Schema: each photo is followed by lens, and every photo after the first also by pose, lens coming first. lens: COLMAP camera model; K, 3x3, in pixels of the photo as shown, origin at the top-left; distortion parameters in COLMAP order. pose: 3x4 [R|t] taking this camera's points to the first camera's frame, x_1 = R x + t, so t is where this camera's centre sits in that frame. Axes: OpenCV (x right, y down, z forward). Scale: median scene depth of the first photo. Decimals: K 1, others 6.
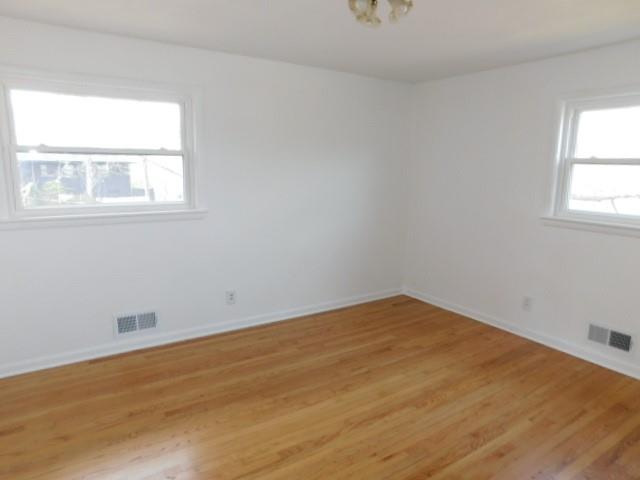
lens RADIAL K [[419.7, 0, 320.0], [0, 419.7, 240.0], [0, 0, 1]] dist [-0.066808, 0.049826]
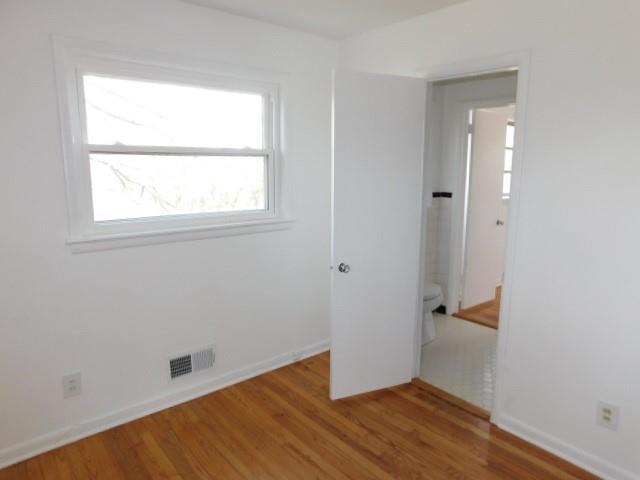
lens RADIAL K [[419.7, 0, 320.0], [0, 419.7, 240.0], [0, 0, 1]] dist [-0.066808, 0.049826]
pose [[-0.113730, -0.196781, 0.973829, -0.095154], [0.167203, 0.962417, 0.214002, -0.136427], [-0.979341, 0.187165, -0.076553, 0.746047]]
